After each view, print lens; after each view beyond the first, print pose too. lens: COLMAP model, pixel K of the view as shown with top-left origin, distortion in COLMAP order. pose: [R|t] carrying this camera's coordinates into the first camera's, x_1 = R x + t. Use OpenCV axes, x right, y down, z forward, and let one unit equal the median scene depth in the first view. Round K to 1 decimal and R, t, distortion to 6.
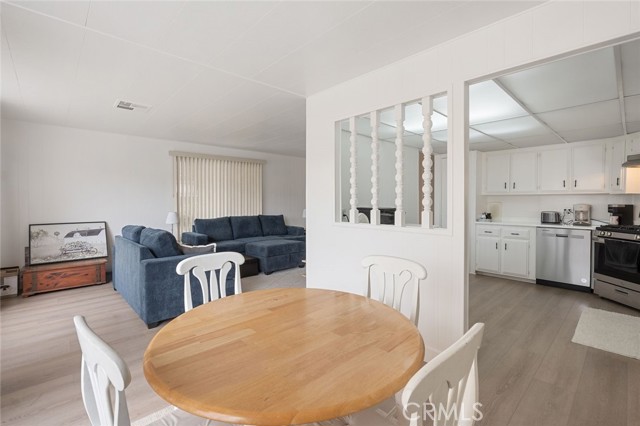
lens RADIAL K [[291.3, 0, 316.5], [0, 291.3, 203.7], [0, 0, 1]] dist [-0.002687, 0.001392]
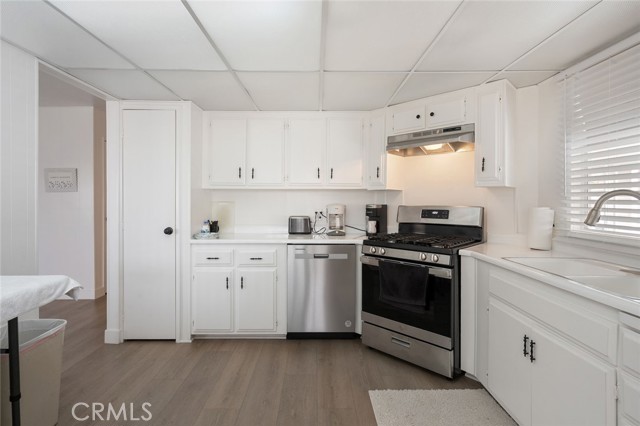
lens RADIAL K [[320.2, 0, 314.6], [0, 320.2, 203.2], [0, 0, 1]] dist [0.010444, 0.001350]
pose [[0.676953, -0.004413, 0.736013, 0.312935], [0.006276, 0.999980, 0.000224, -0.002007], [-0.736000, 0.004468, 0.676967, 0.512414]]
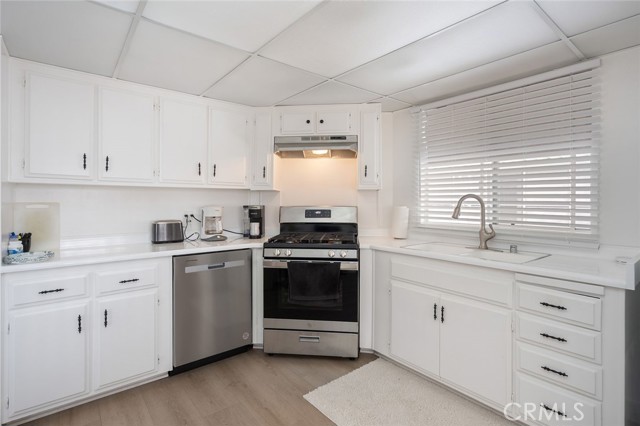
lens RADIAL K [[320.2, 0, 316.5], [0, 320.2, 203.5], [0, 0, 1]] dist [0.010444, 0.001350]
pose [[0.067151, -0.007335, 0.997716, 0.255228], [0.009566, 0.999932, 0.006707, -0.005307], [-0.997697, 0.009093, 0.067216, 0.723168]]
